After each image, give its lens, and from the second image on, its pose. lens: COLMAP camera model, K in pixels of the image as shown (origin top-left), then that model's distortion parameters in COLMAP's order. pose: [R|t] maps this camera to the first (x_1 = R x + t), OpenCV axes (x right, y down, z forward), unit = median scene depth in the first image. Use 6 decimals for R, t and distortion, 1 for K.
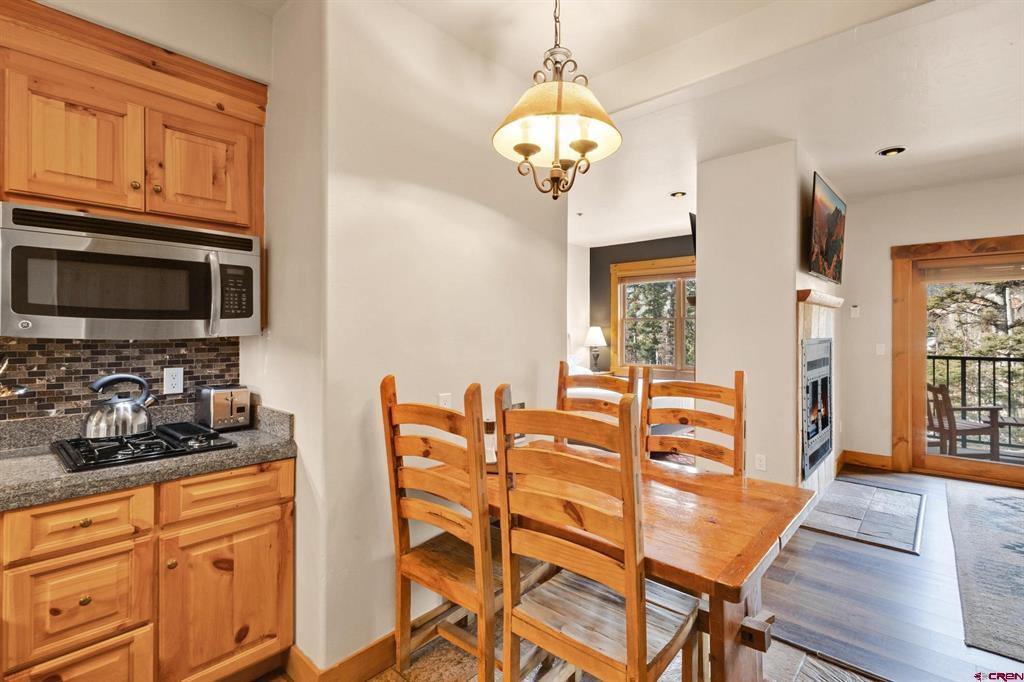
lens RADIAL K [[479.9, 0, 510.6], [0, 479.9, 333.4], [0, 0, 1]] dist [0.002038, 0.000139]
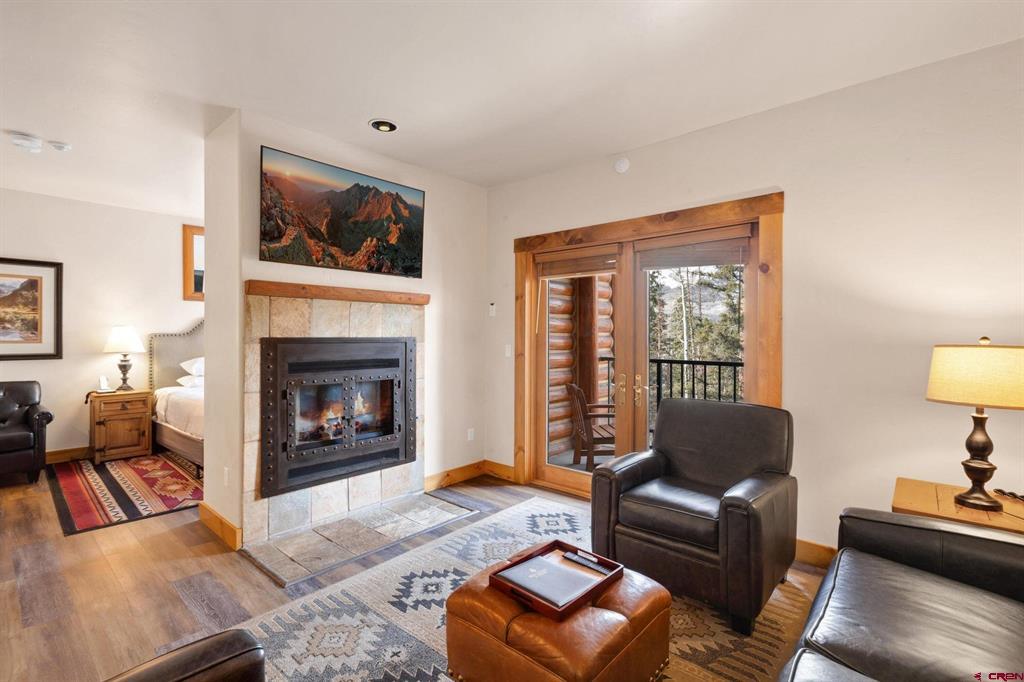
lens RADIAL K [[478.9, 0, 512.1], [0, 478.9, 344.6], [0, 0, 1]] dist [0.072302, -0.000149]
pose [[0.999616, 0.010258, -0.025744, 2.051921], [-0.009548, 0.999574, 0.027563, -0.010697], [0.026016, -0.027307, 0.999289, 0.206383]]
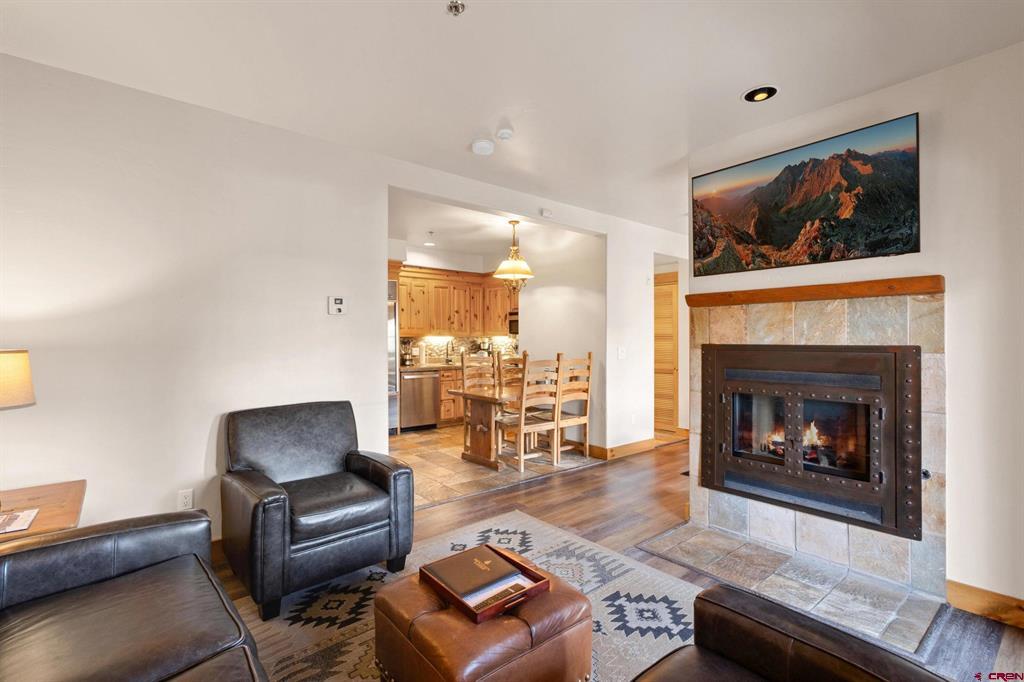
lens RADIAL K [[471.3, 0, 516.2], [0, 471.3, 338.6], [0, 0, 1]] dist [0.000410, -0.000021]
pose [[-0.138938, 0.000477, -0.990301, 3.078338], [-0.004632, 0.999989, 0.001131, 0.001947], [0.990290, 0.004744, -0.138934, 1.416072]]
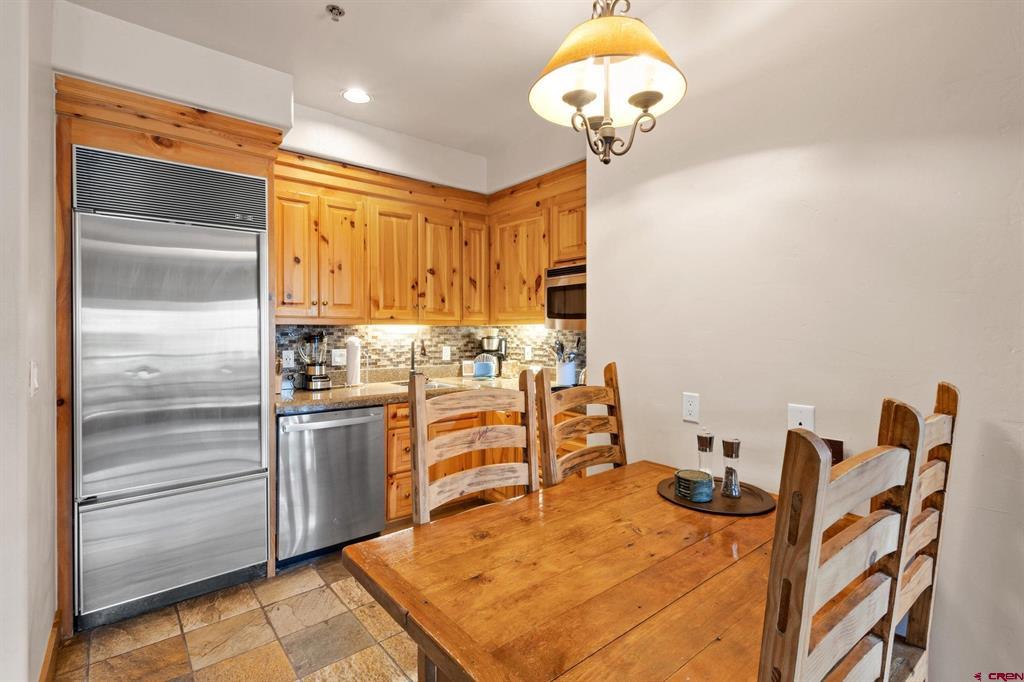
lens RADIAL K [[470.9, 0, 511.9], [0, 470.9, 333.5], [0, 0, 1]] dist [-0.000494, -0.000047]
pose [[-0.154479, 0.005320, -0.987982, 0.911353], [-0.004595, 0.999971, 0.006103, 0.013573], [0.987985, 0.005482, -0.154450, 0.947036]]
